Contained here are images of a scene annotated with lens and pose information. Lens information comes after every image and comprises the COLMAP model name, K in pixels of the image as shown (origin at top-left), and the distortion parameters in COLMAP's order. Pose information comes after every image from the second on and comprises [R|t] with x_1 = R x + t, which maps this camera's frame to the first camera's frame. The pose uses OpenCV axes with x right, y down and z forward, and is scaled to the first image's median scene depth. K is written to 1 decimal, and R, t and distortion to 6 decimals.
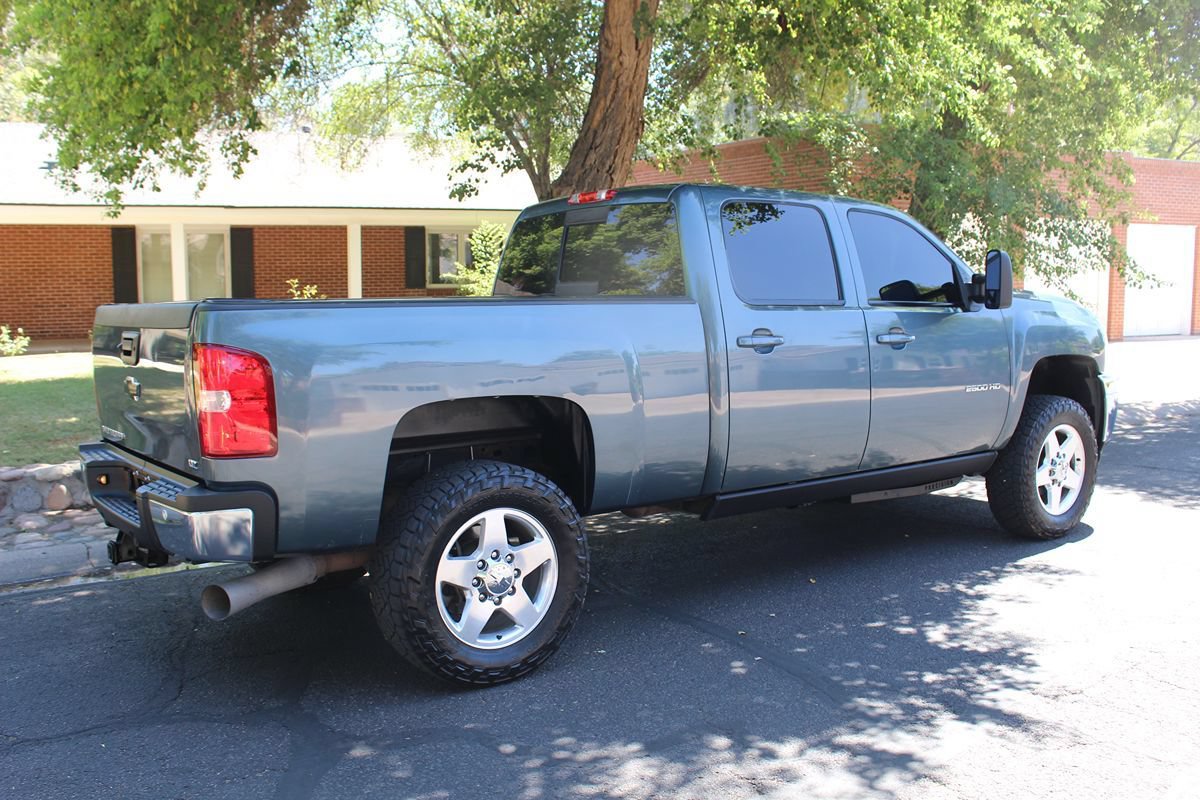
lens RADIAL K [[1125.8, 0, 600.0], [0, 1125.8, 400.0], [0, 0, 1]] dist [-0.105074, 0.032906]
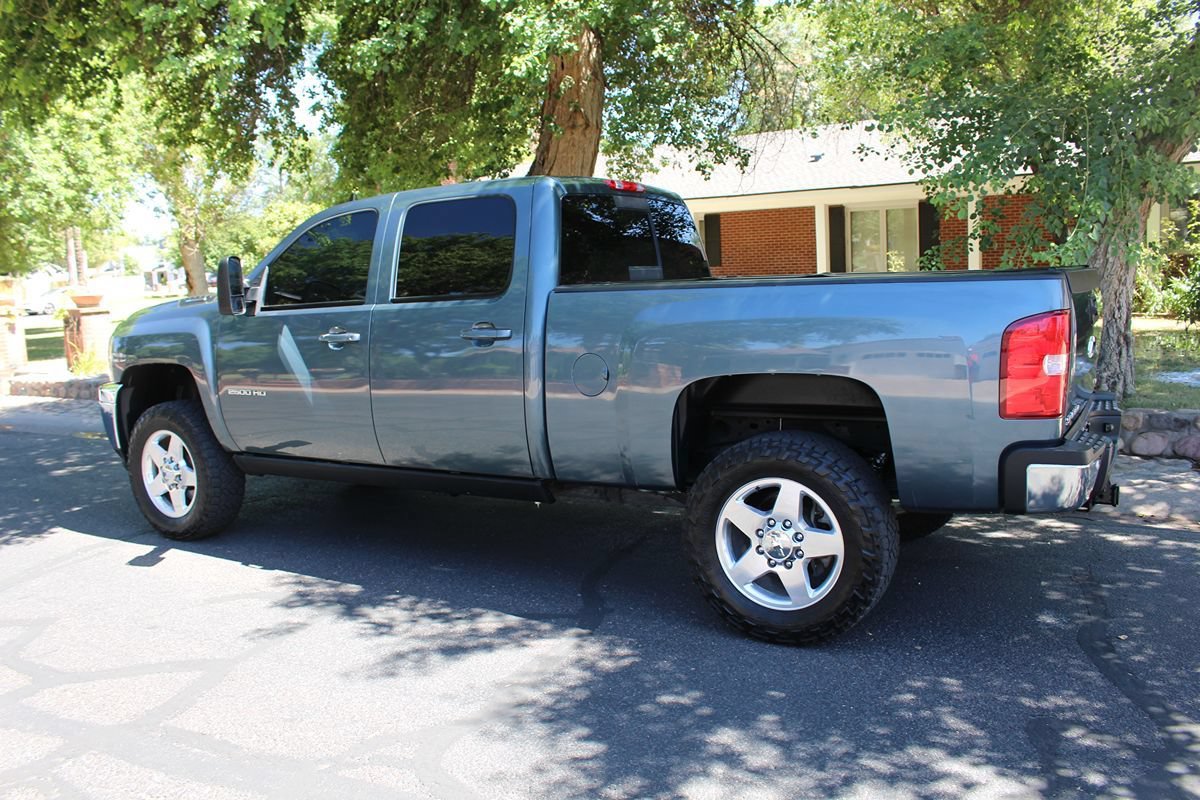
lens RADIAL K [[1017.2, 0, 587.4], [0, 1017.2, 414.6], [0, 0, 1]] dist [-0.093498, 0.002393]
pose [[0.393115, 0.122320, -0.911317, 2.023915], [-0.060417, 0.992406, 0.107143, -0.164094], [0.917502, 0.012939, 0.397521, 1.443906]]
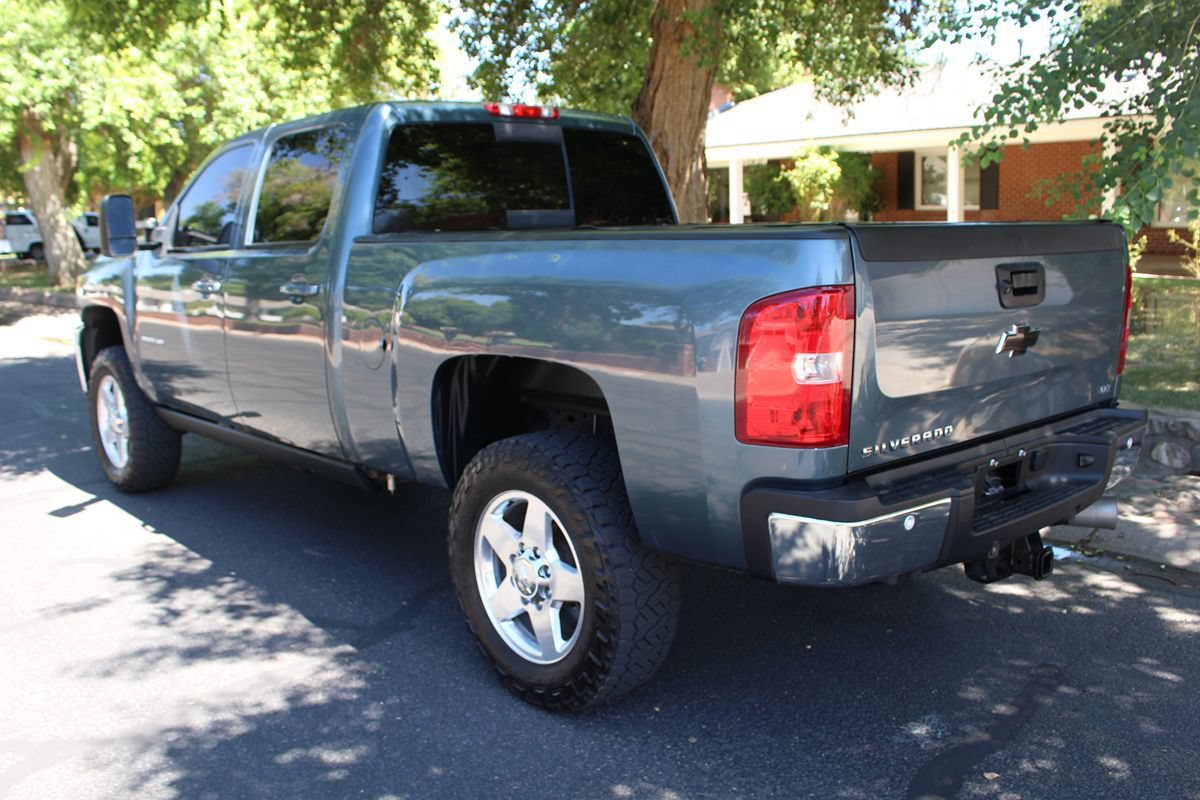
lens RADIAL K [[1125.8, 0, 600.0], [0, 1125.8, 400.0], [0, 0, 1]] dist [-0.105074, 0.032906]
pose [[0.090835, 0.168460, -0.981514, 2.022168], [-0.080339, 0.983616, 0.161386, -0.210567], [0.992620, 0.064195, 0.102881, 1.919081]]
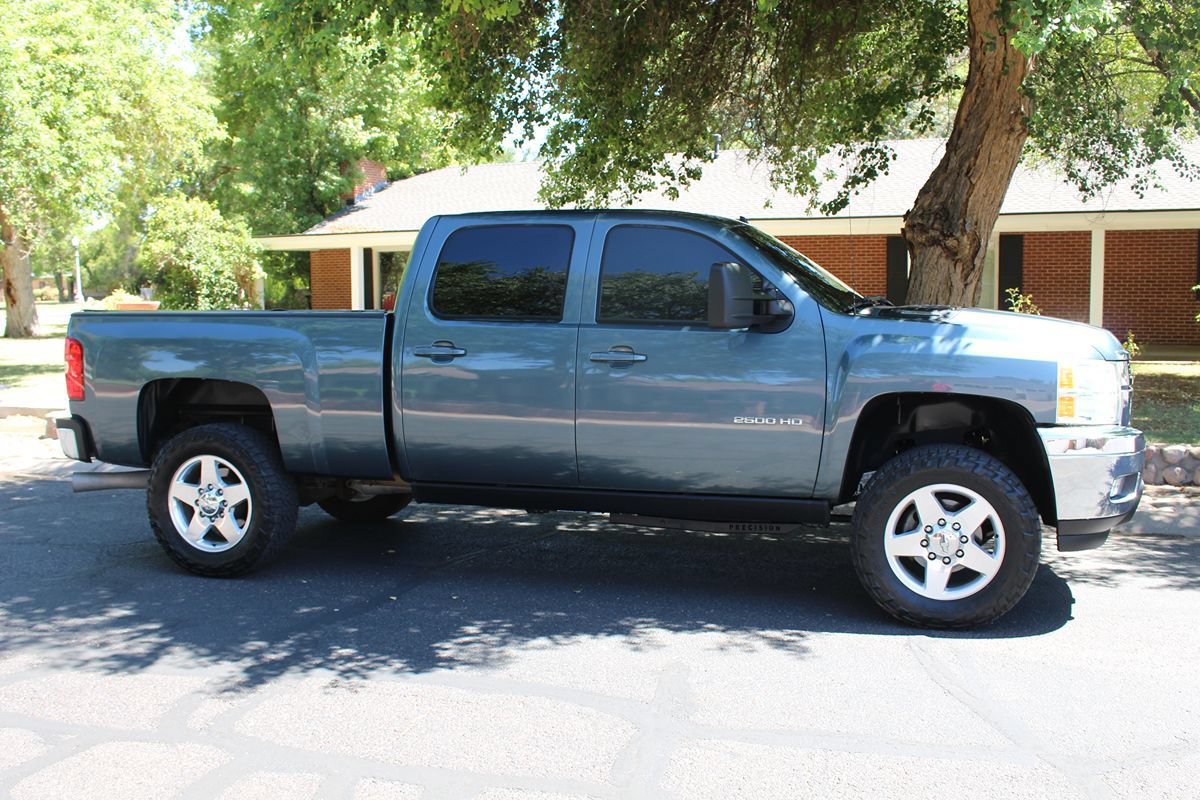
lens RADIAL K [[1174.1, 0, 611.7], [0, 1174.1, 407.0], [0, 0, 1]] dist [-0.103418, 0.007831]
pose [[0.606577, 0.081090, -0.790878, 1.275191], [-0.082378, 0.995841, 0.038924, -0.061370], [0.790745, 0.041541, 0.610734, 0.442488]]
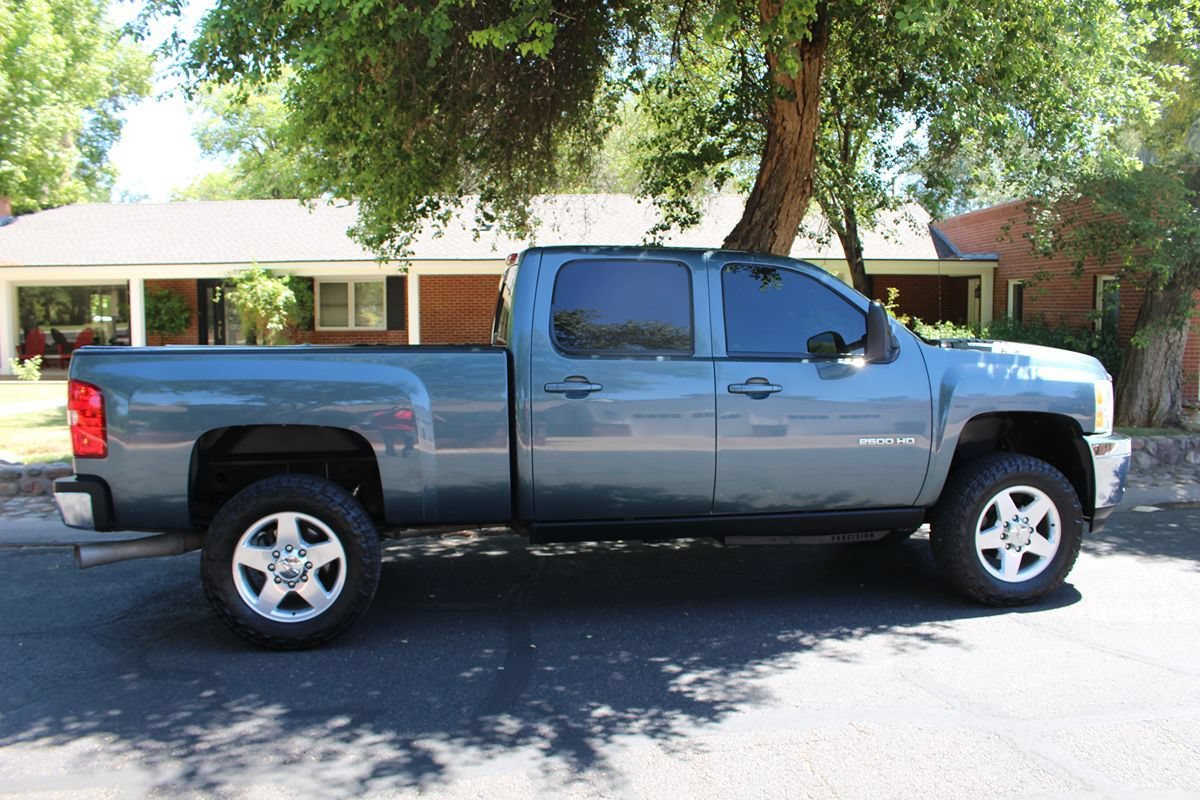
lens RADIAL K [[994.4, 0, 600.0], [0, 994.4, 400.0], [0, 0, 1]] dist [-0.133376, 0.106076]
pose [[0.890234, 0.038315, -0.453890, 0.654620], [-0.049099, 0.998722, -0.011992, -0.031744], [0.452850, 0.032961, 0.890977, 0.146015]]
